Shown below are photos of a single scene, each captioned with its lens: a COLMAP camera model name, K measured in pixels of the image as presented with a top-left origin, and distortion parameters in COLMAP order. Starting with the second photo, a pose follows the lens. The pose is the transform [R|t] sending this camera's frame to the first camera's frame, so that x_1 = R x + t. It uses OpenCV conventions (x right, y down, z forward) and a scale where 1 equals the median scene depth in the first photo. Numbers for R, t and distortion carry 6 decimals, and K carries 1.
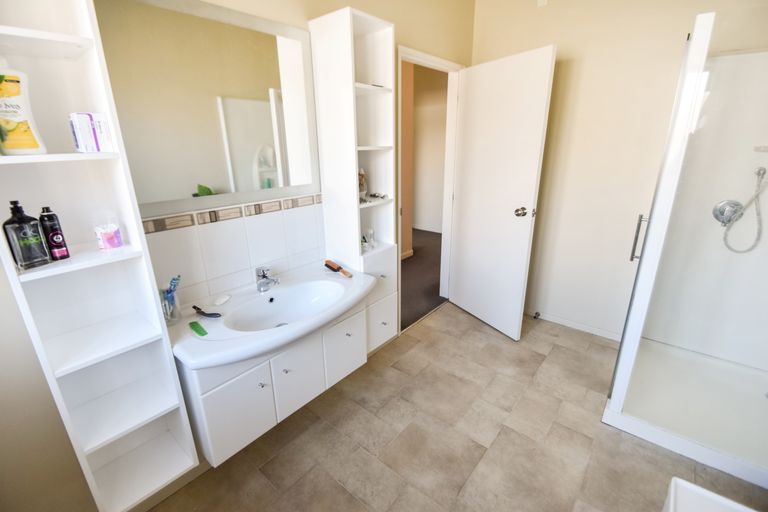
lens RADIAL K [[346.1, 0, 385.0], [0, 346.1, 251.4], [0, 0, 1]] dist [-0.005117, -0.000747]
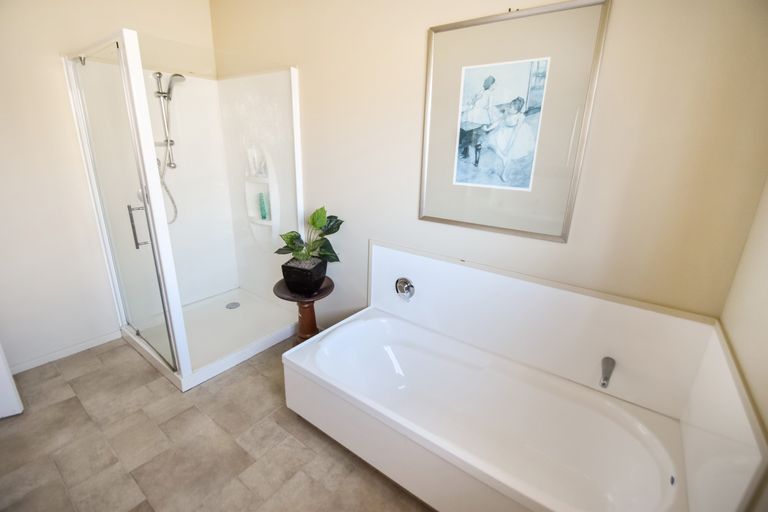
lens RADIAL K [[346.1, 0, 383.3], [0, 346.1, 257.2], [0, 0, 1]] dist [-0.005117, -0.000747]
pose [[-0.050253, -0.304697, 0.951123, -0.309675], [0.277390, 0.910599, 0.306372, -0.058245], [-0.959442, 0.279228, 0.038759, 0.214639]]
